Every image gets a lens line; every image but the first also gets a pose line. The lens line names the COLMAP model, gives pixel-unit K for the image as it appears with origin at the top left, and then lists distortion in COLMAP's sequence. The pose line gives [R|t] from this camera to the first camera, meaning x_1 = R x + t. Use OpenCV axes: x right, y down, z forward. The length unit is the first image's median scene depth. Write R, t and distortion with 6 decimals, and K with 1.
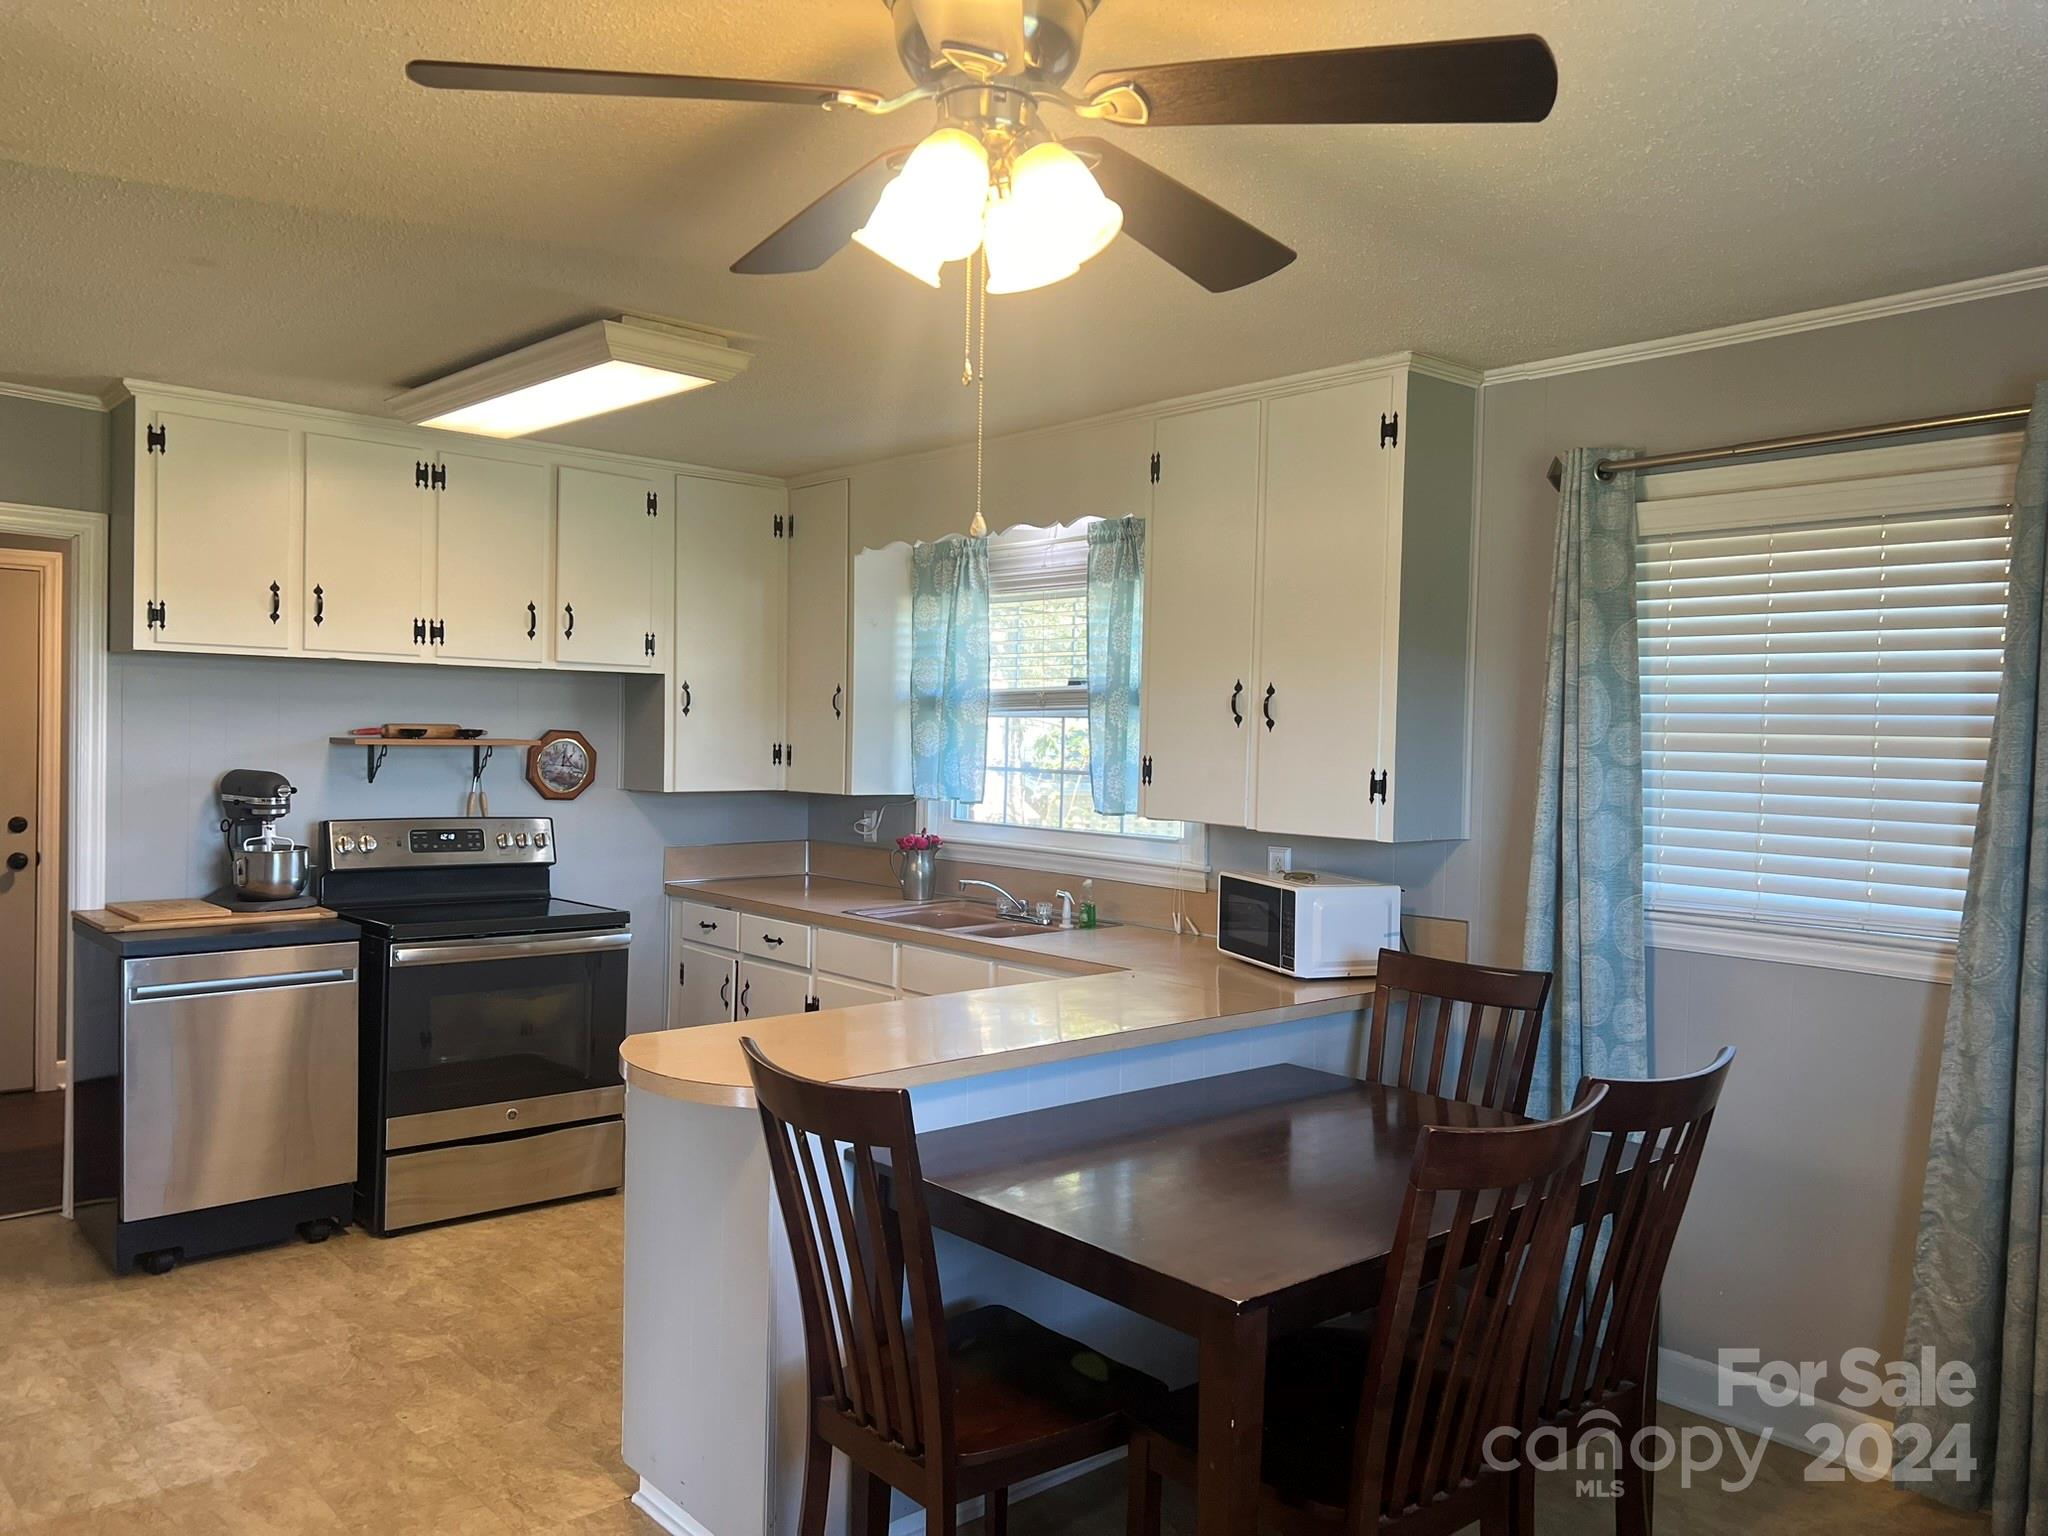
lens RADIAL K [[1536.9, 0, 1034.9], [0, 1536.9, 774.4], [0, 0, 1]] dist [0.057095, -0.069854]
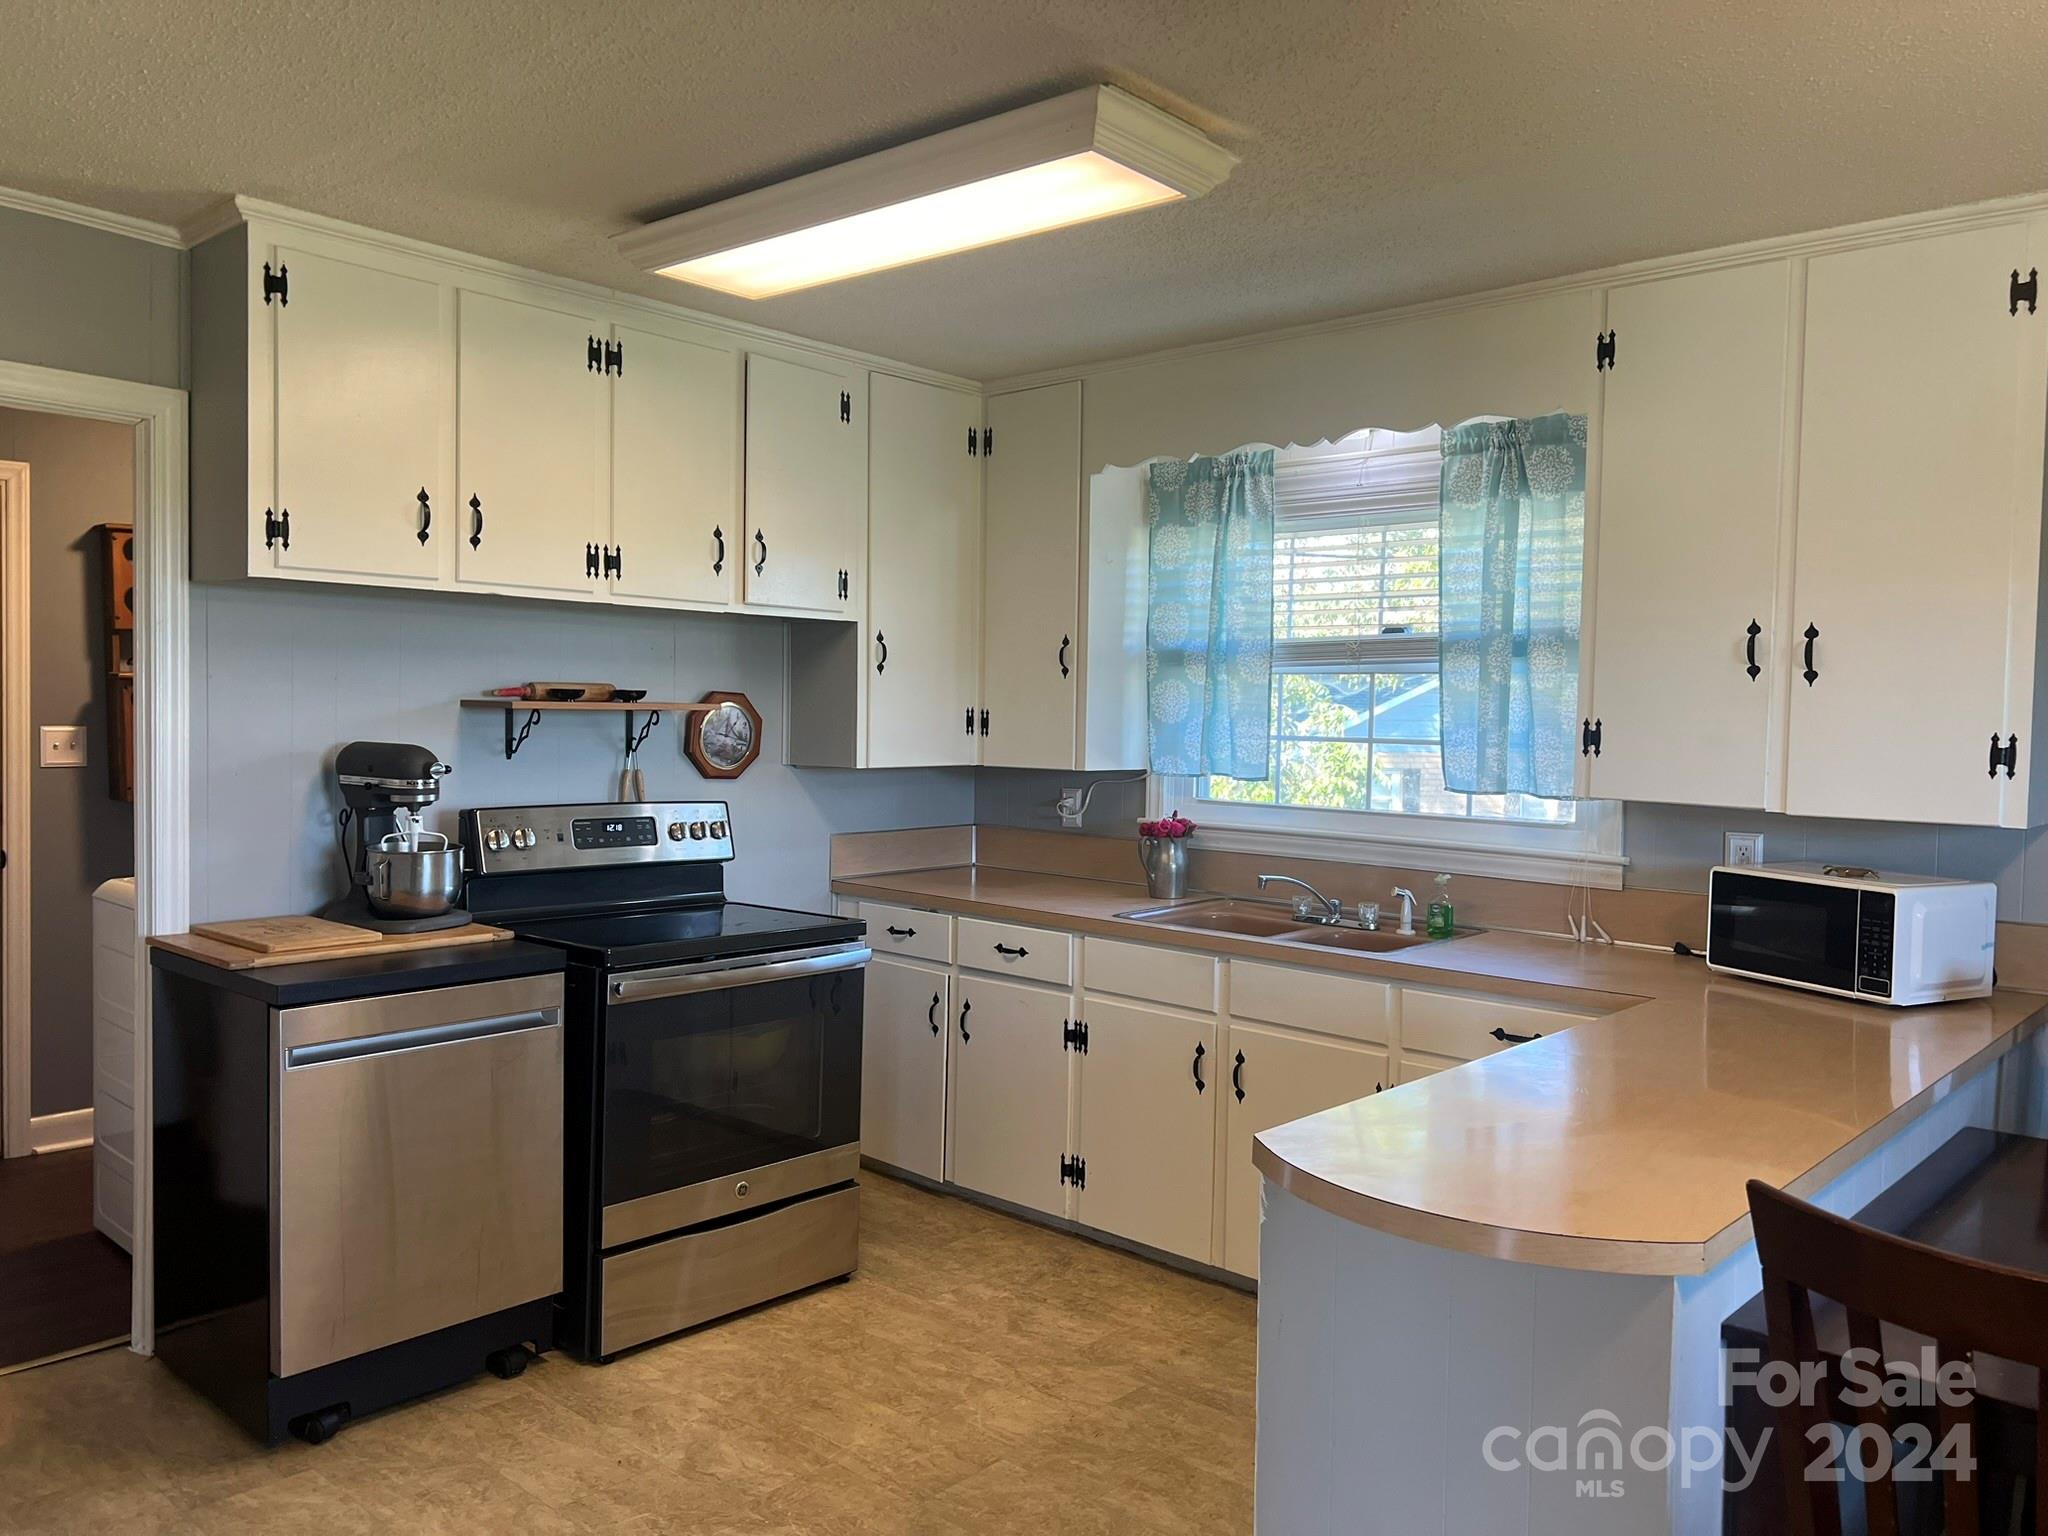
lens RADIAL K [[1536.9, 0, 1016.6], [0, 1536.9, 772.7], [0, 0, 1]] dist [0.057095, -0.069854]
pose [[0.994337, -0.007022, 0.106043, -0.282173], [0.005164, 0.999828, 0.017788, -0.000181], [-0.106150, -0.017140, 0.994202, 0.226896]]
